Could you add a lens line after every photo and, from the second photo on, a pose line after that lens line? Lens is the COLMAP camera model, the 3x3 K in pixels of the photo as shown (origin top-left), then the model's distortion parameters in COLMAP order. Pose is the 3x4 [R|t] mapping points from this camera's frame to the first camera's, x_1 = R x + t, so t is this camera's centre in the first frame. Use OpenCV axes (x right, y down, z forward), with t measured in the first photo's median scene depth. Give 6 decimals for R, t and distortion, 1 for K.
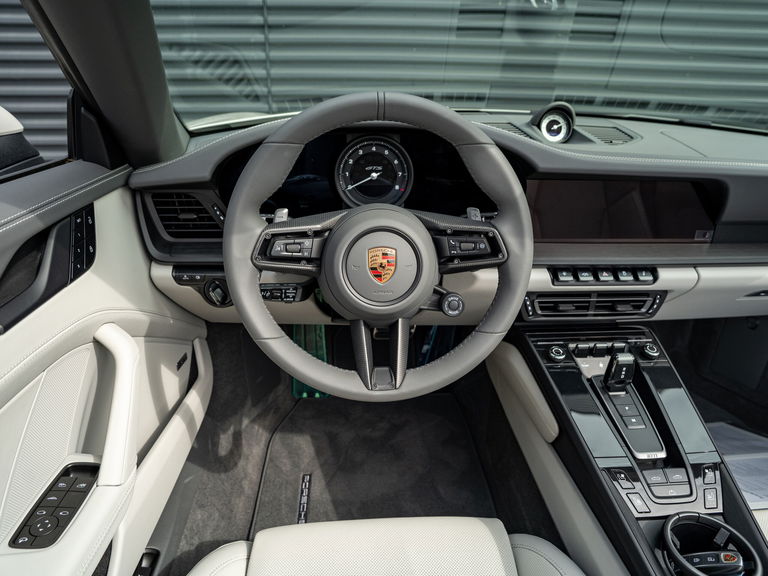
lens RADIAL K [[498.3, 0, 384.0], [0, 498.3, 288.0], [0, 0, 1]] dist [-0.060148, 0.003597]
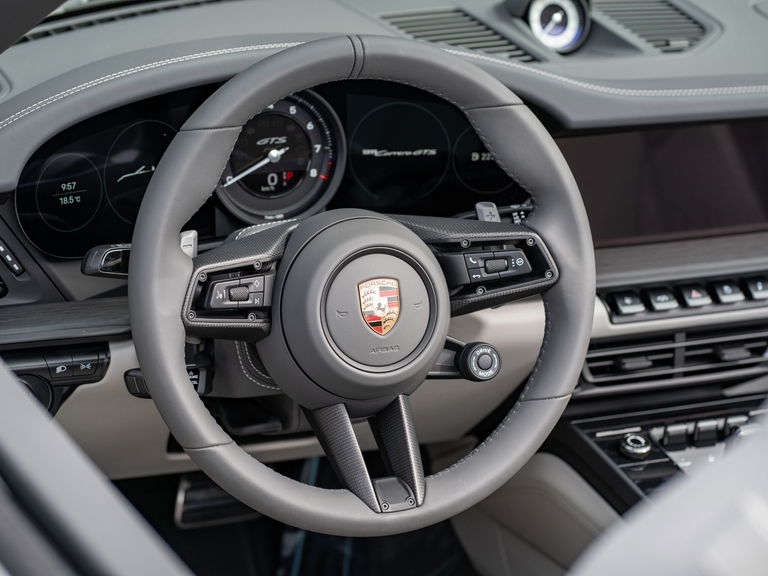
lens RADIAL K [[1872.7, 0, 384.0], [0, 1872.7, 288.0], [0, 0, 1]] dist [0.088439, 0.134520]
pose [[0.951530, -0.097123, 0.291819, -0.632374], [0.124617, 0.989204, -0.077112, 0.105066], [-0.281179, 0.109740, 0.953360, -1.159647]]
